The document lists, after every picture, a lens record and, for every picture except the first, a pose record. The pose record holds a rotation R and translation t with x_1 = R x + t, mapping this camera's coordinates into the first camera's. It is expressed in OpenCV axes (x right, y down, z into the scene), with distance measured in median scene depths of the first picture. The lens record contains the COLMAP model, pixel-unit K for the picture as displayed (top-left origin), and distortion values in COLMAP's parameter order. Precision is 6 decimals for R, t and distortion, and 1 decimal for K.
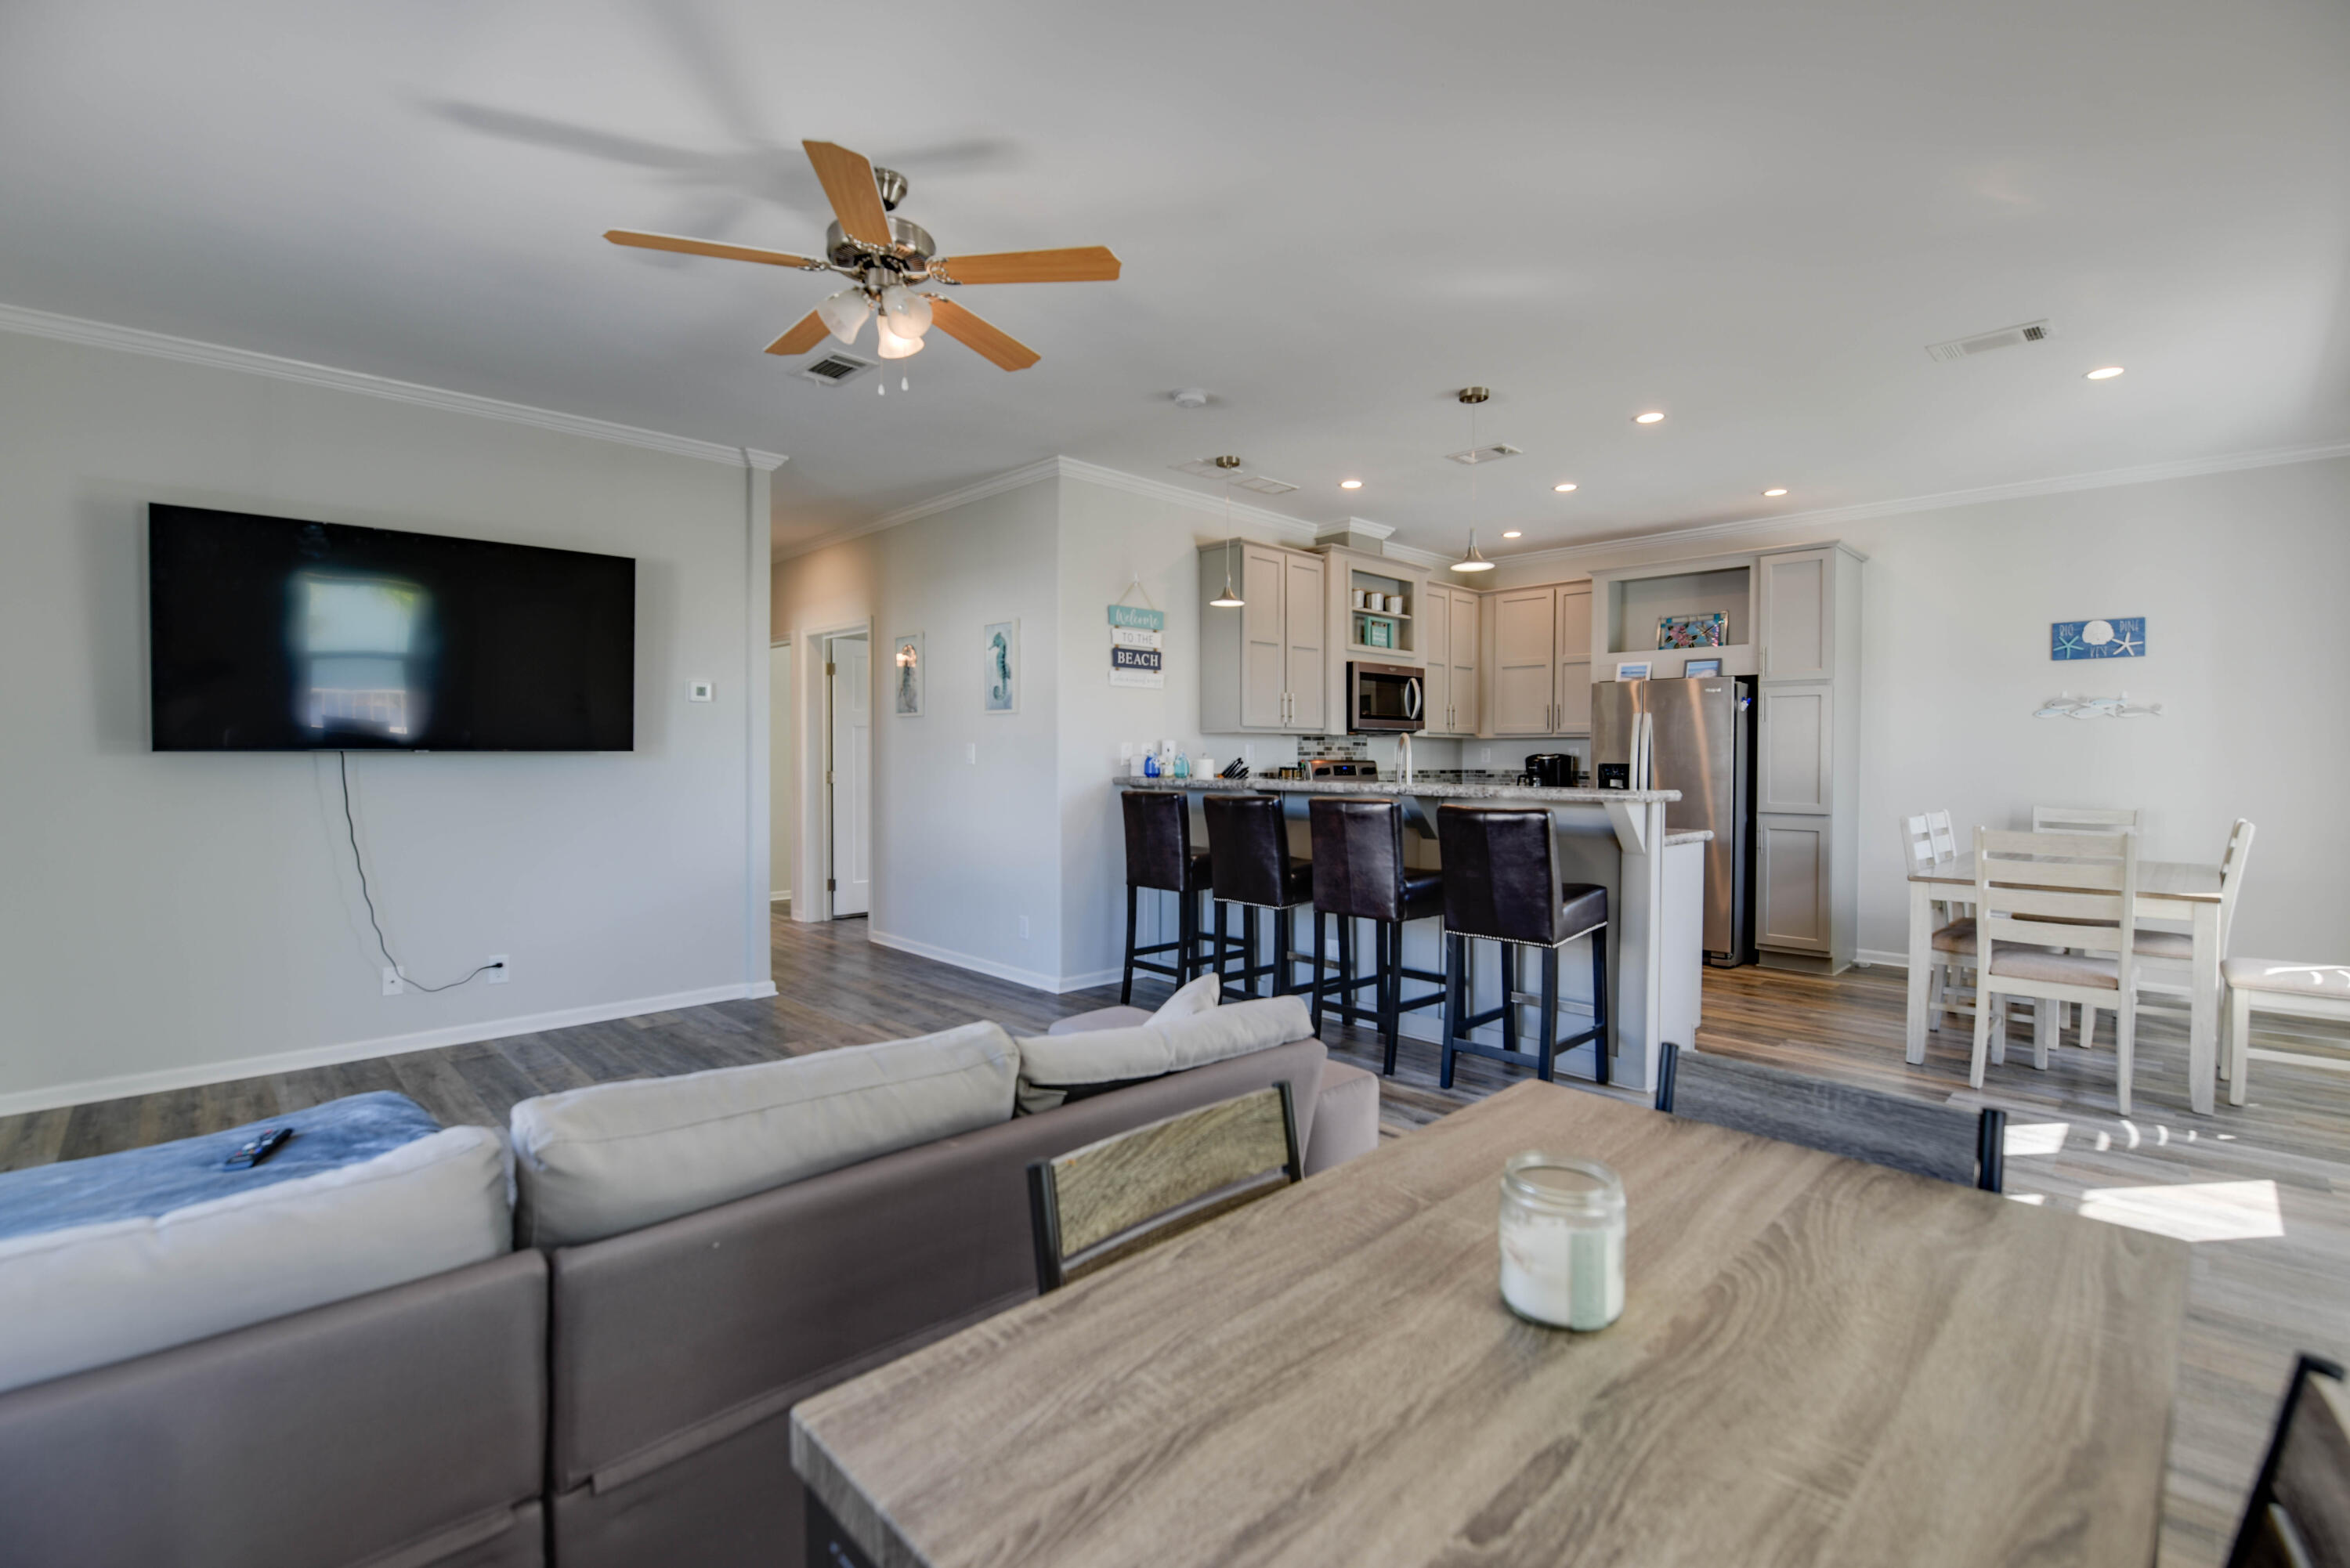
lens RADIAL K [[1058.3, 0, 1235.3], [0, 1058.3, 775.3], [0, 0, 1]] dist [-0.003544, -0.000403]
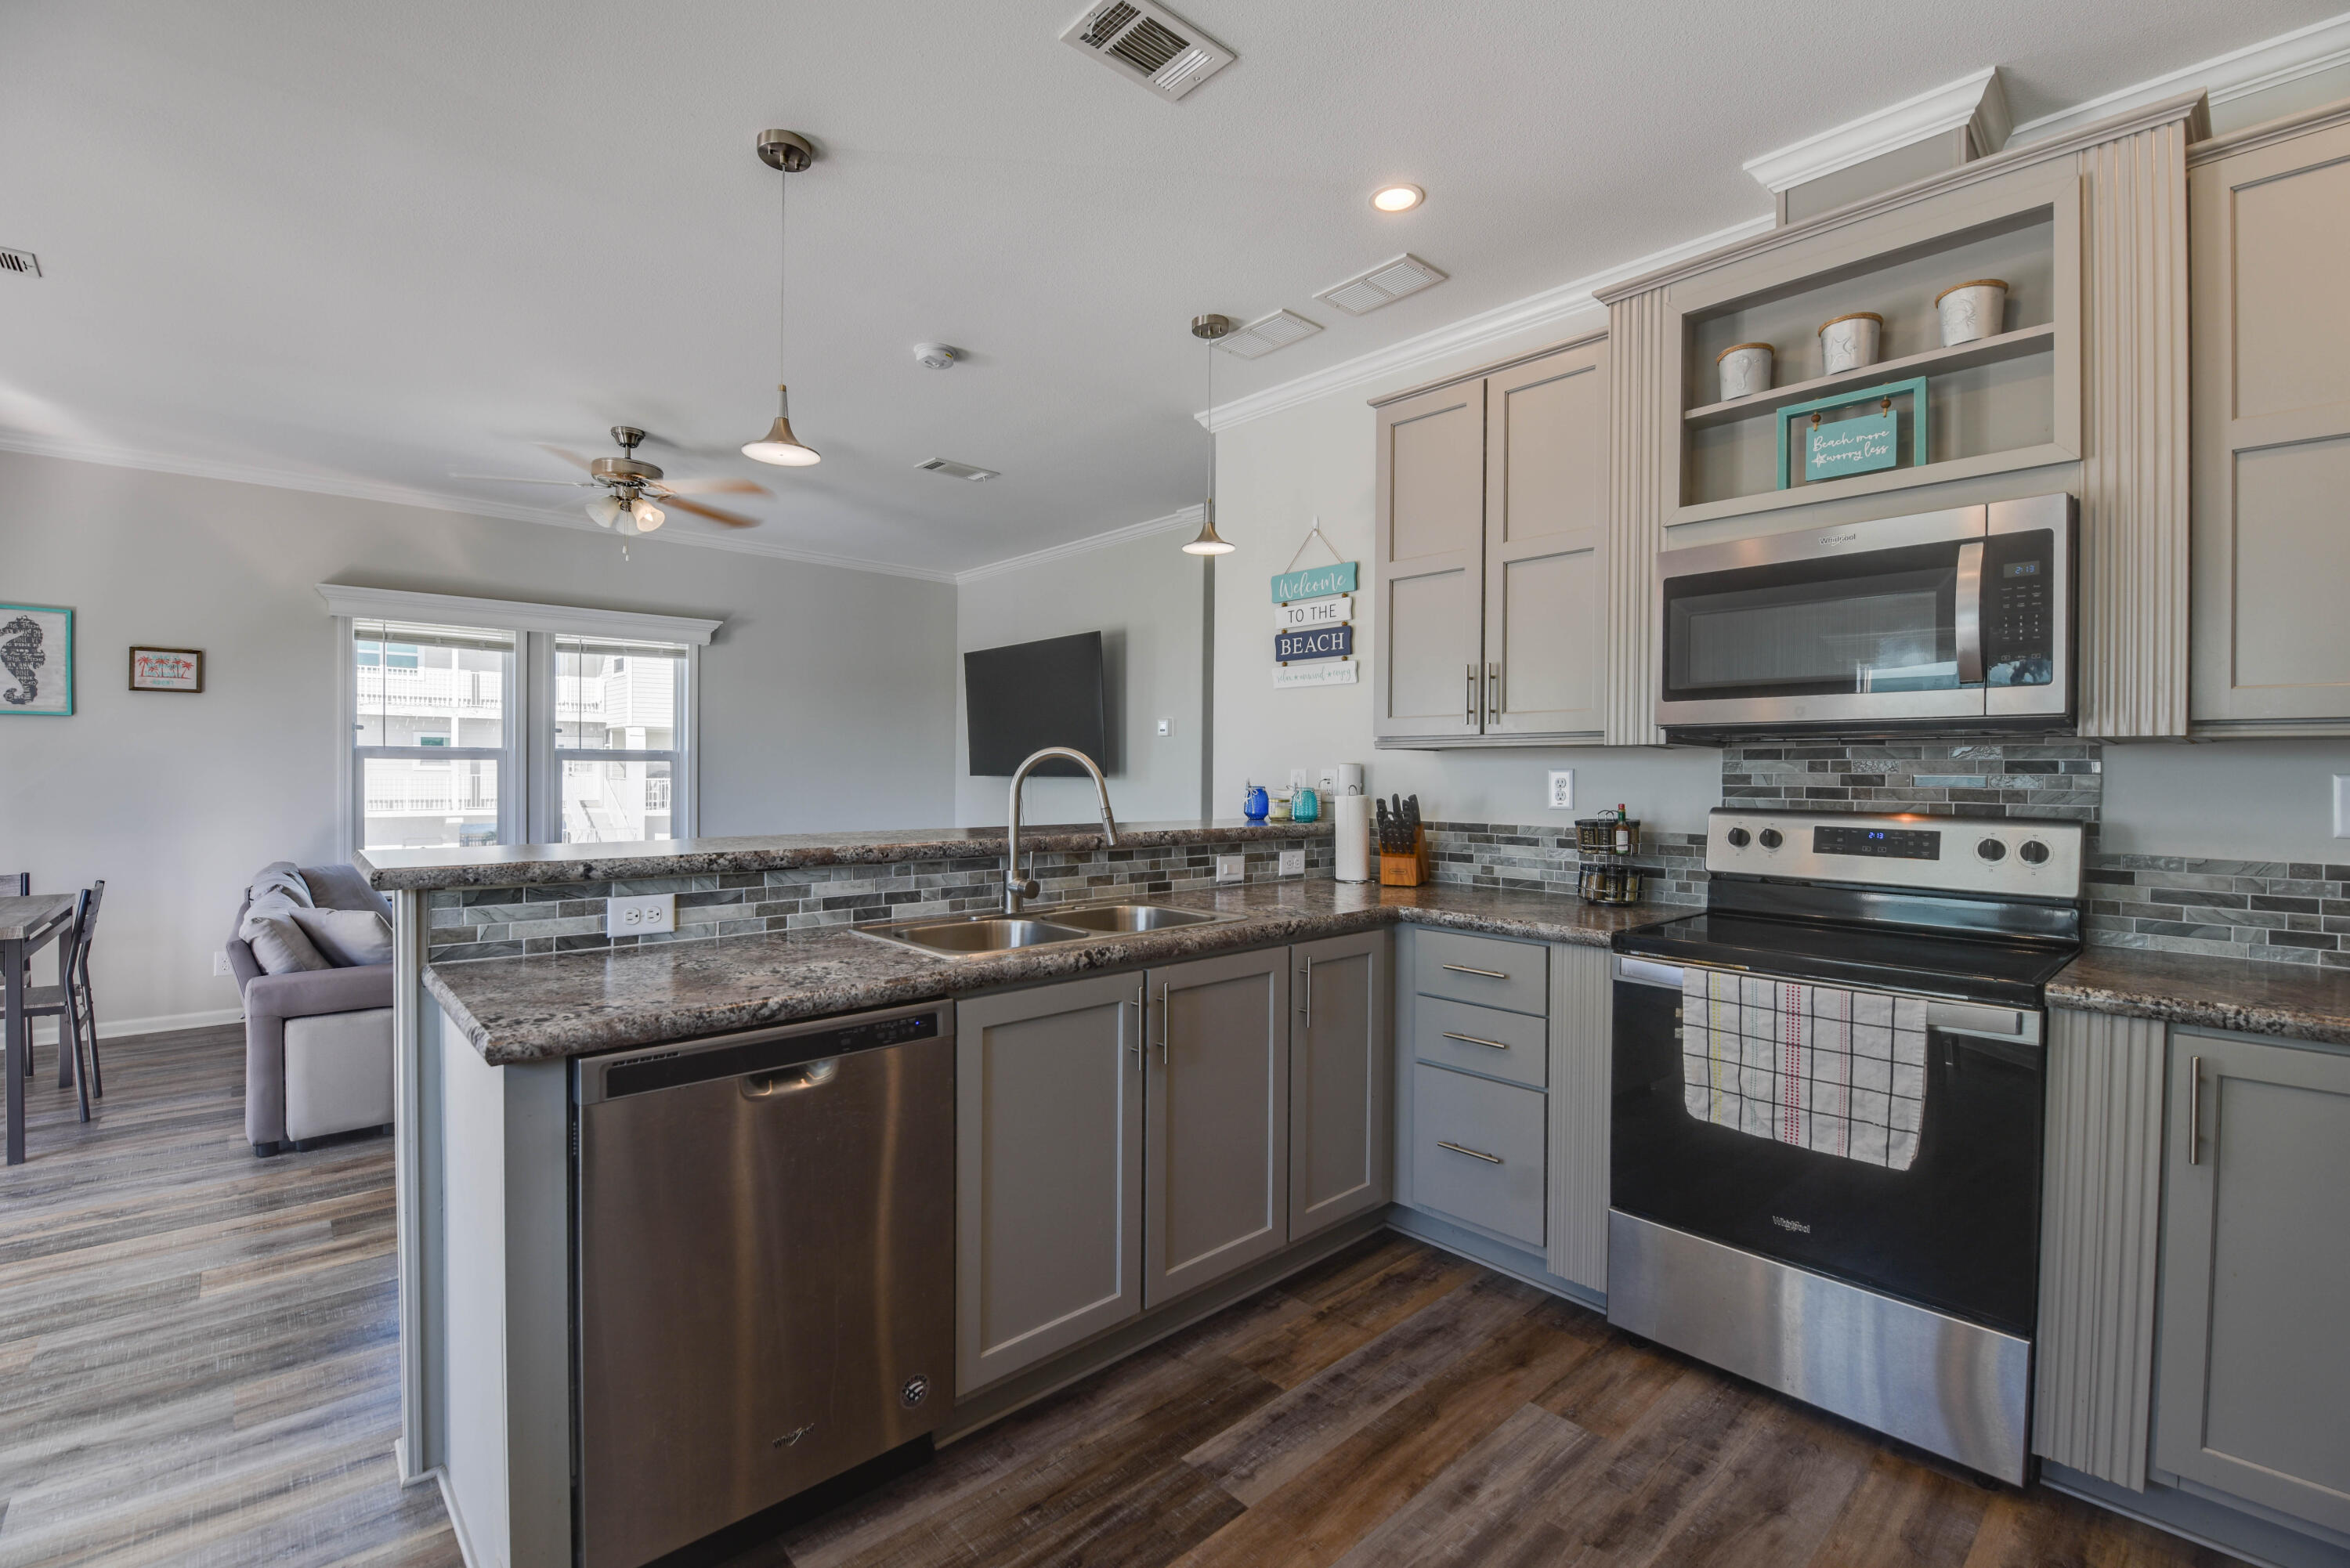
lens RADIAL K [[1055.6, 0, 1149.2], [0, 1055.6, 778.4], [0, 0, 1]] dist [0.000926, -0.013851]
pose [[-0.114822, 0.005749, -0.993369, 0.548839], [-0.026615, 0.999606, 0.008861, -0.025745], [0.993030, 0.027456, -0.114623, 0.912915]]
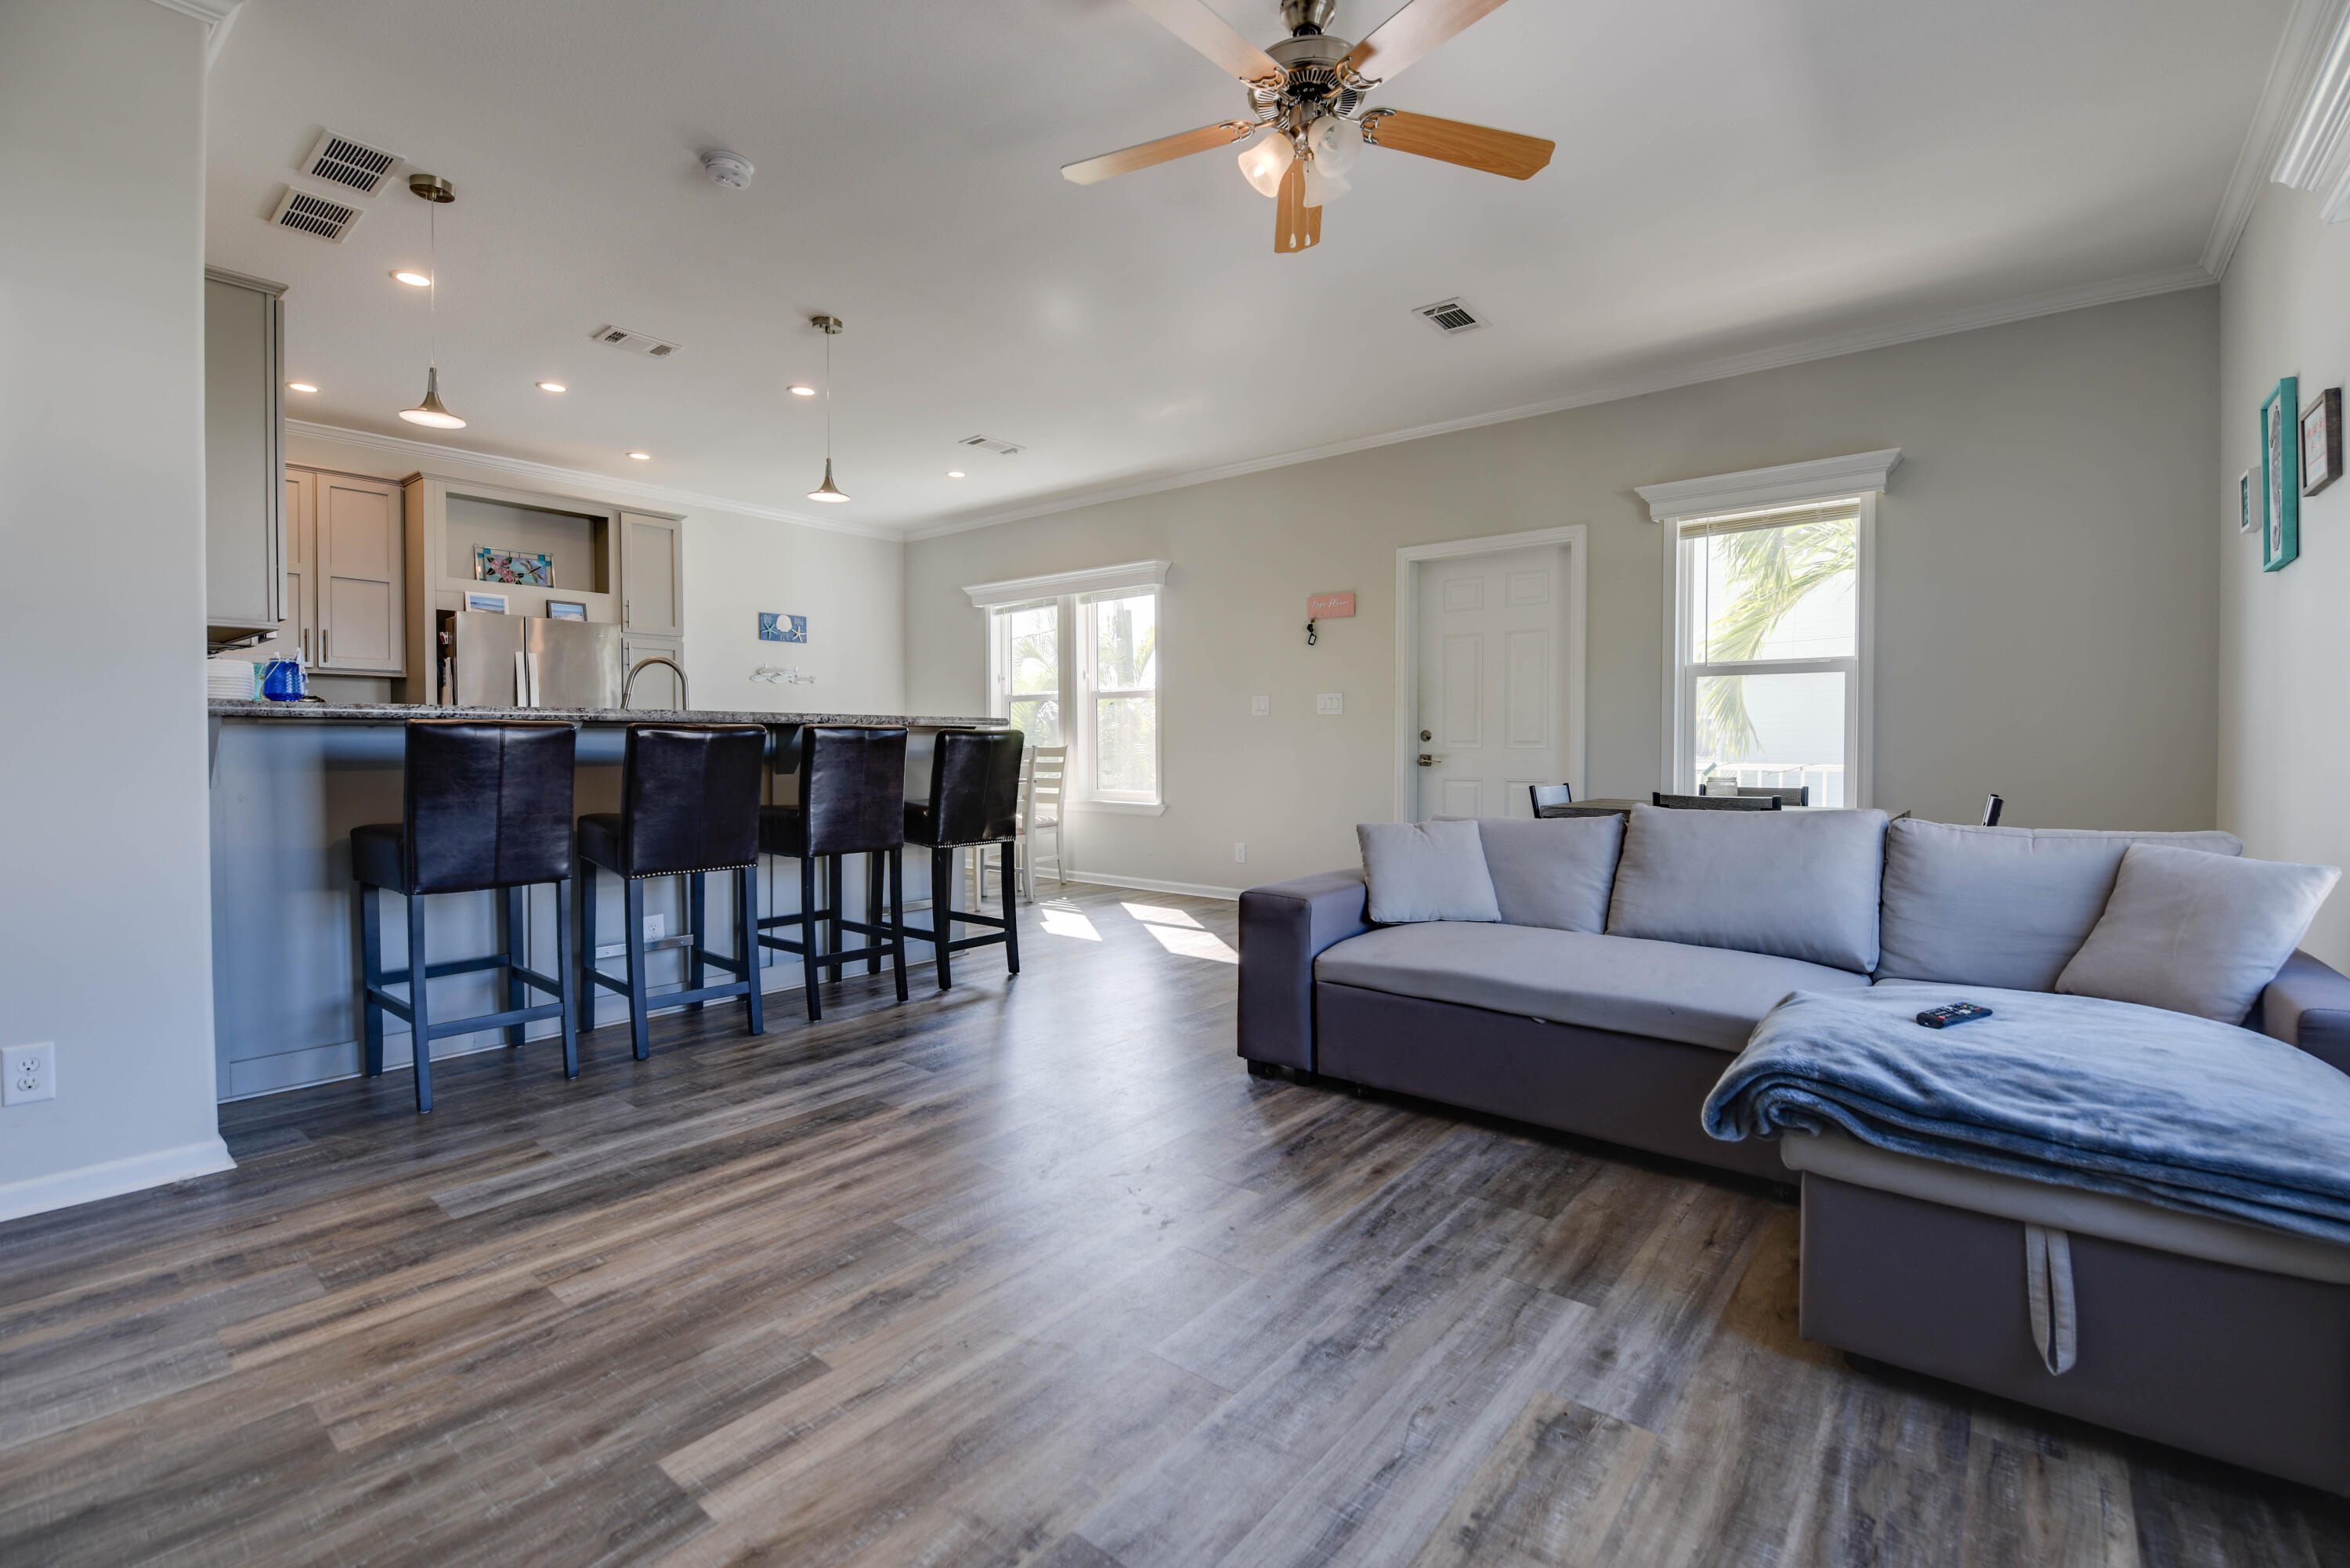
lens RADIAL K [[996.6, 0, 1195.1], [0, 996.6, 766.1], [0, 0, 1]] dist [0.000288, 0.000008]
pose [[-0.077463, -0.029997, 0.996544, -0.544077], [0.025593, 0.999158, 0.032065, 0.026497], [-0.996667, 0.027989, -0.076630, 0.541752]]
